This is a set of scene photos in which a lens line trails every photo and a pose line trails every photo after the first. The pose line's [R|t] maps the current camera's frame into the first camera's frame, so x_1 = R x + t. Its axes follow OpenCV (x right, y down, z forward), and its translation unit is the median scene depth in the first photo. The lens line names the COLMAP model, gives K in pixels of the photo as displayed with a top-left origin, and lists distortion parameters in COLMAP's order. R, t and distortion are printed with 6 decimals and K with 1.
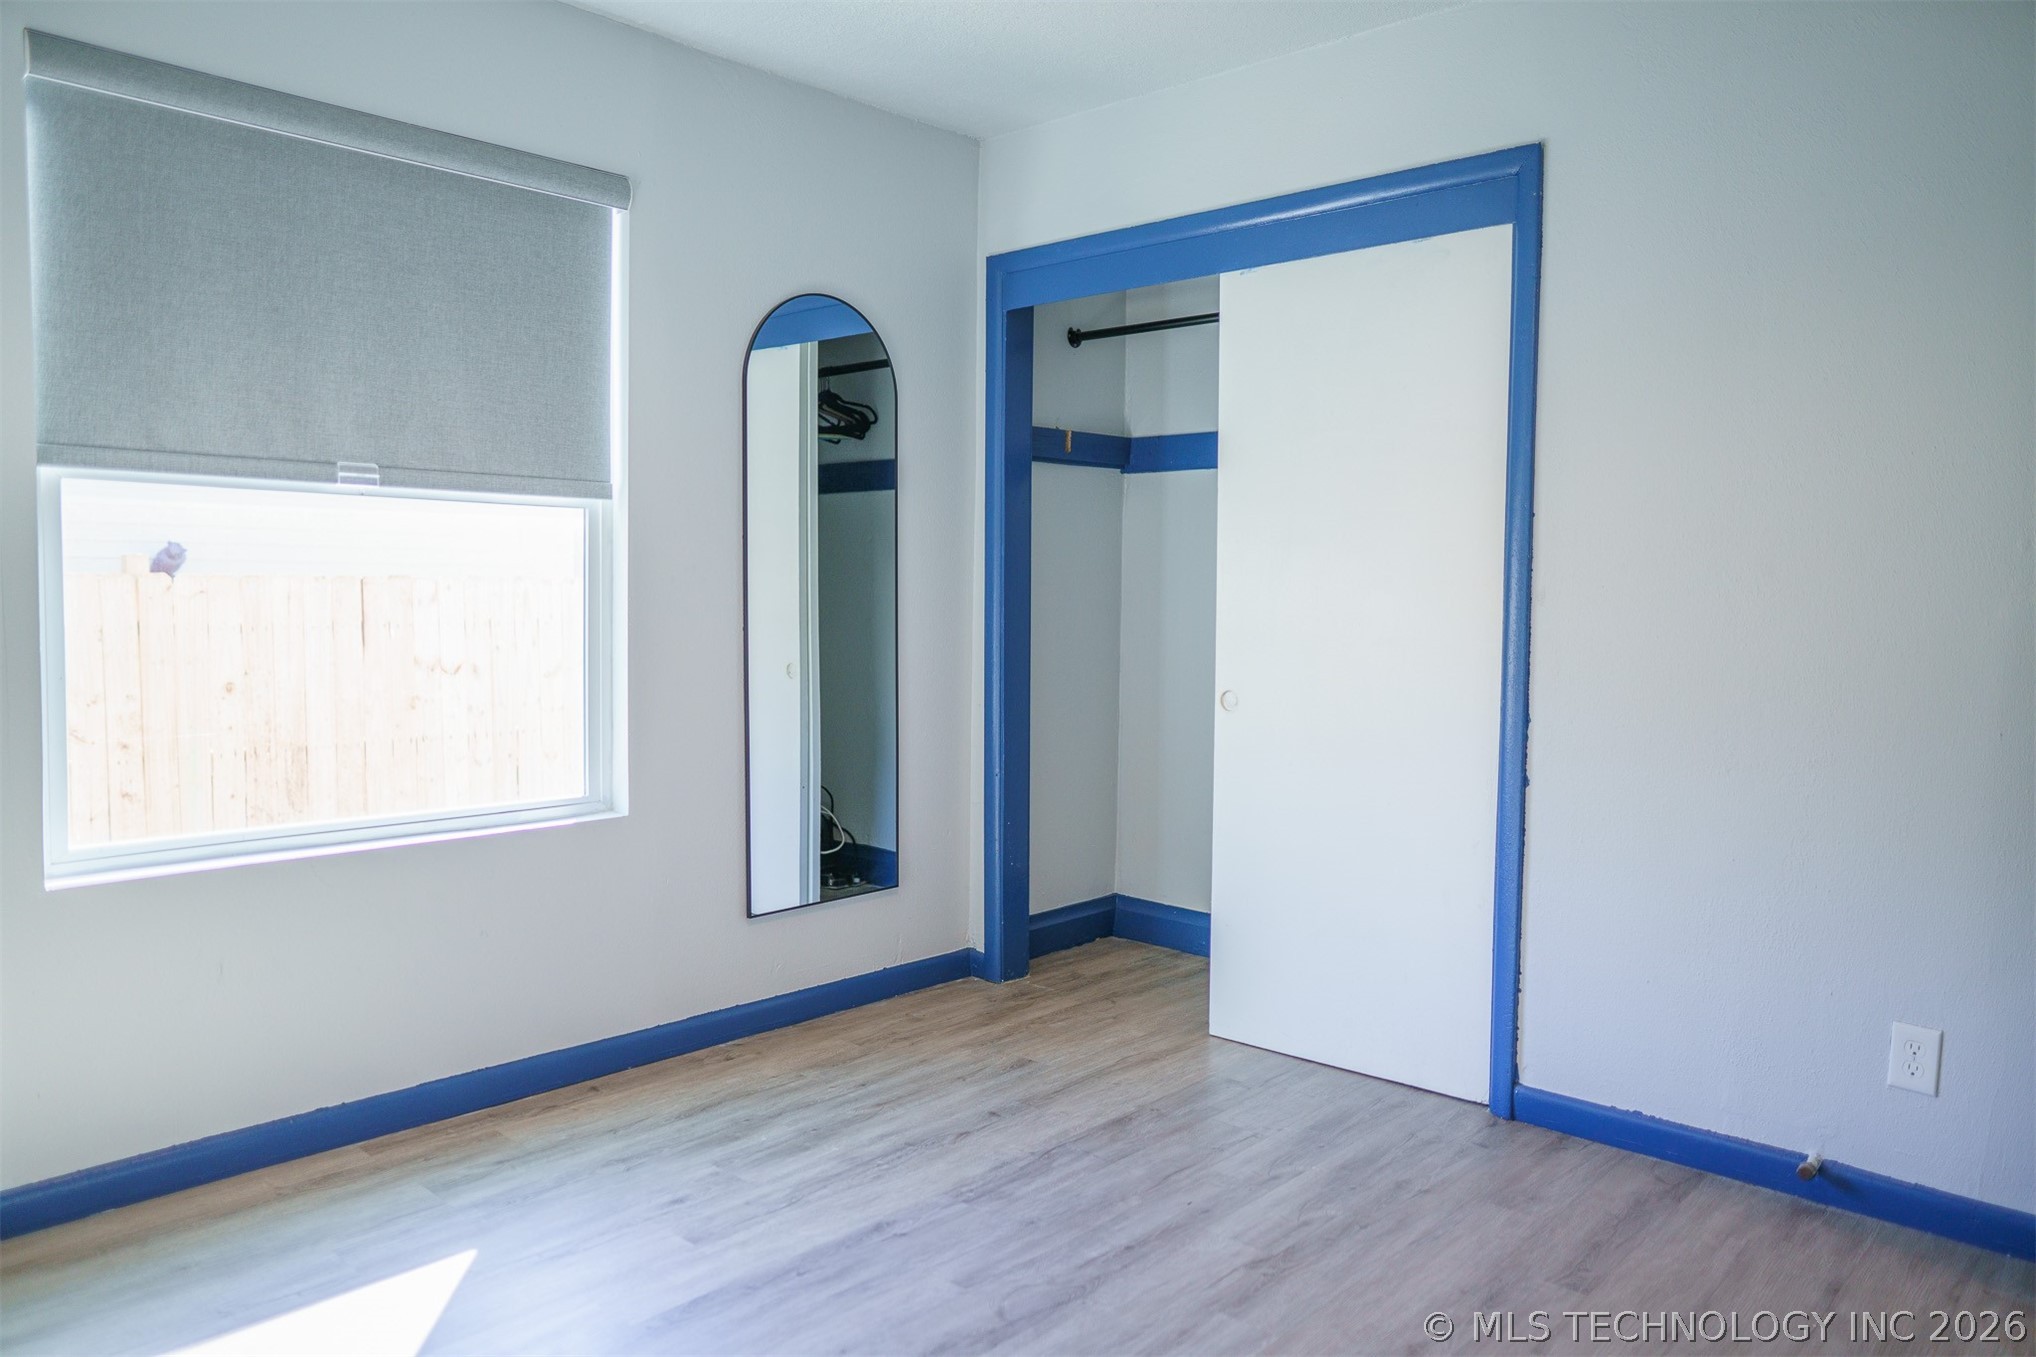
lens RADIAL K [[1429.8, 0, 1009.1], [0, 1429.8, 675.2], [0, 0, 1]] dist [-0.029436, 0.009691]
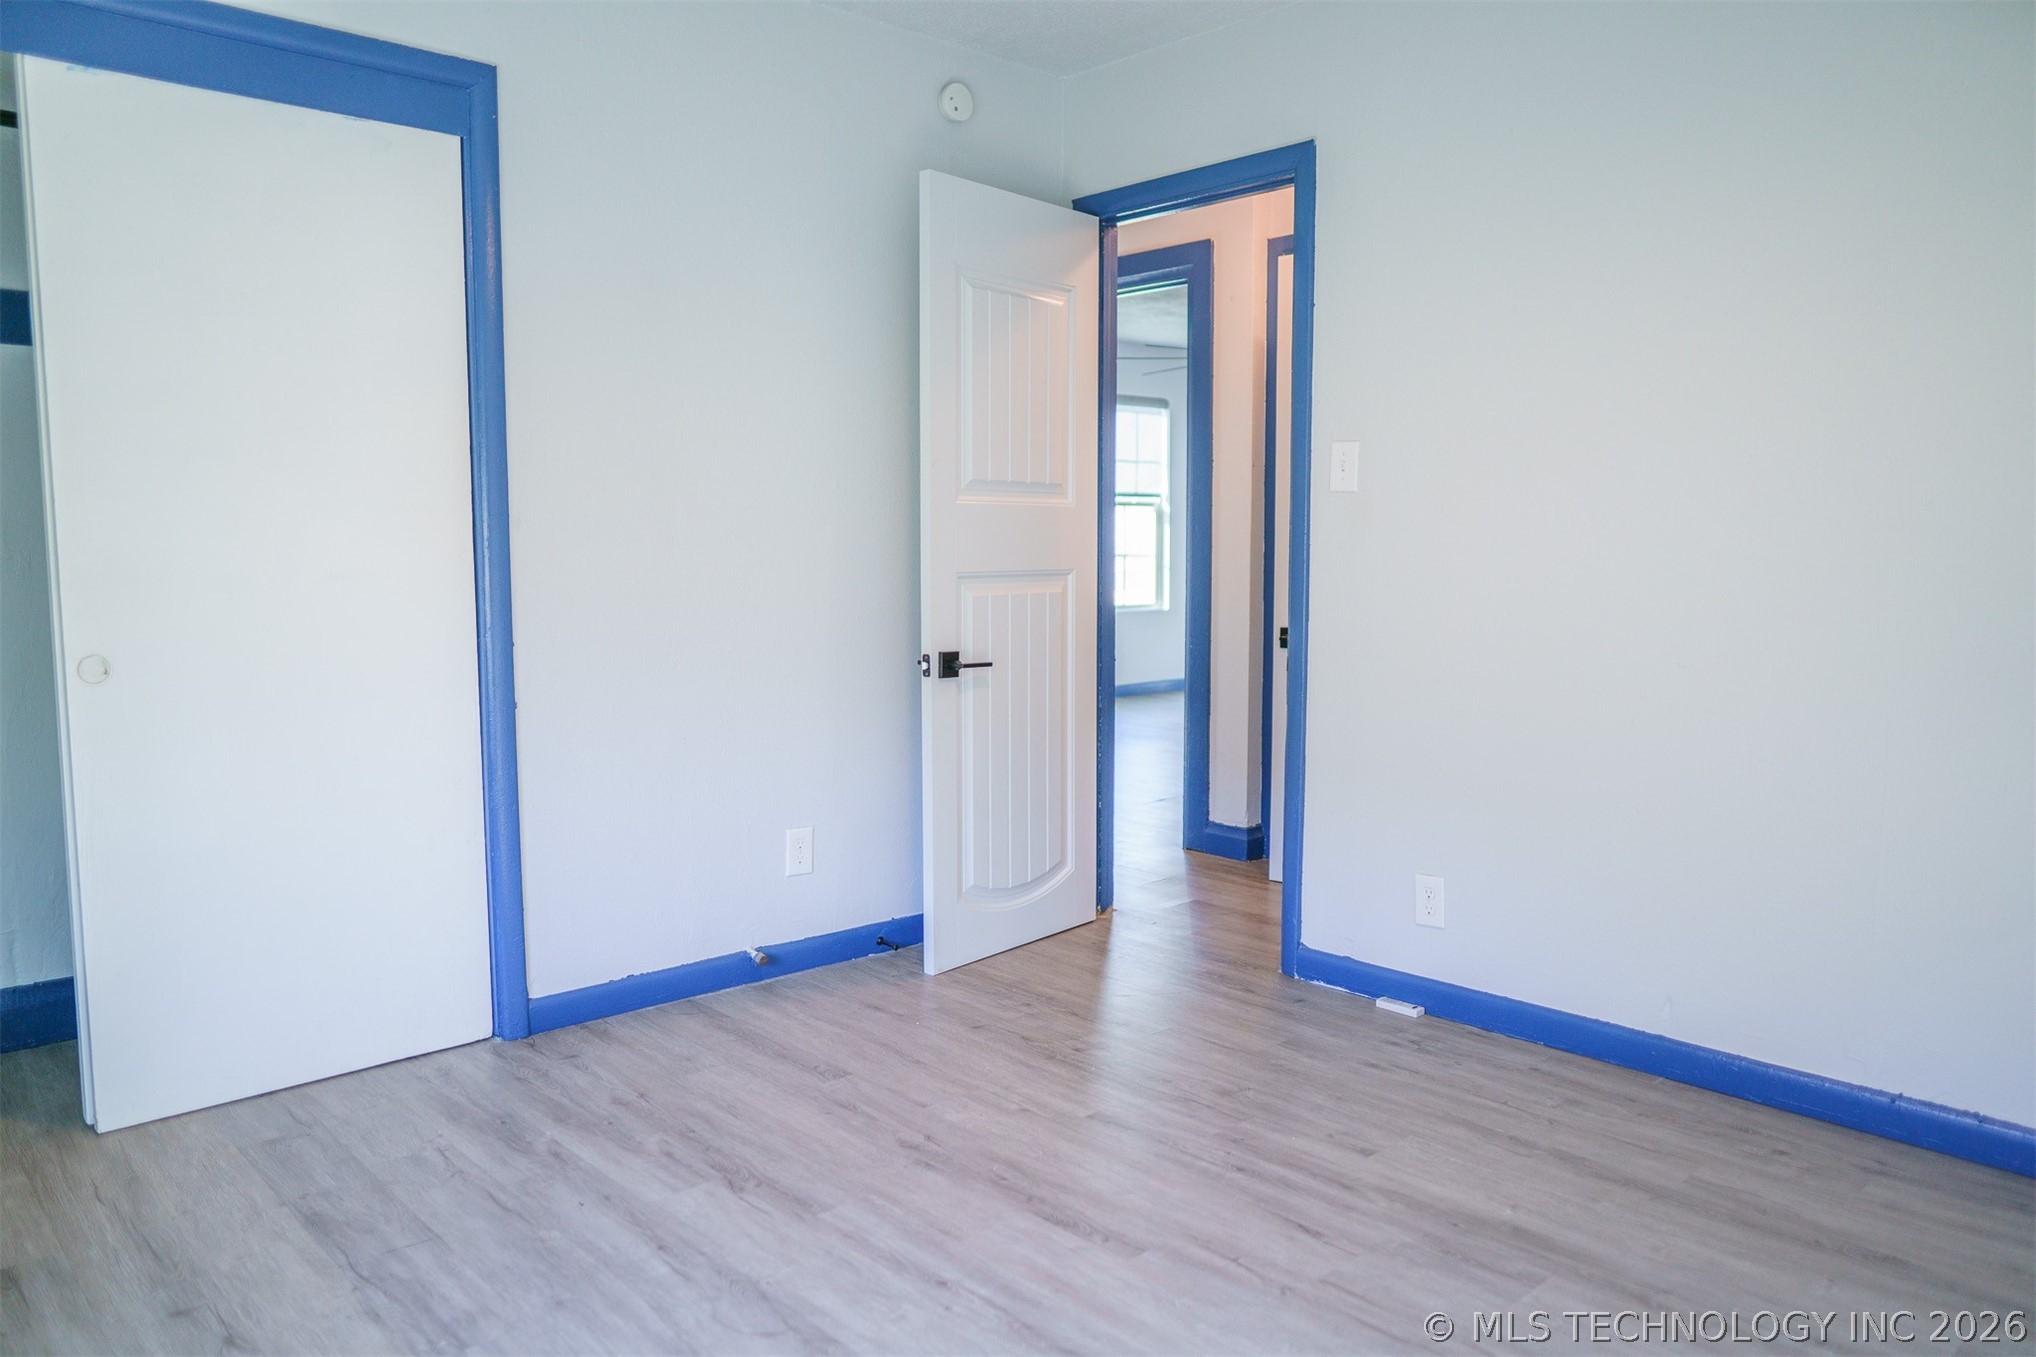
lens RADIAL K [[1429.8, 0, 1013.4], [0, 1429.8, 671.7], [0, 0, 1]] dist [-0.029436, 0.009691]
pose [[0.075221, -0.103697, 0.991760, -0.668728], [0.064528, 0.993000, 0.098932, -0.028178], [-0.995077, 0.056555, 0.081386, 0.613407]]
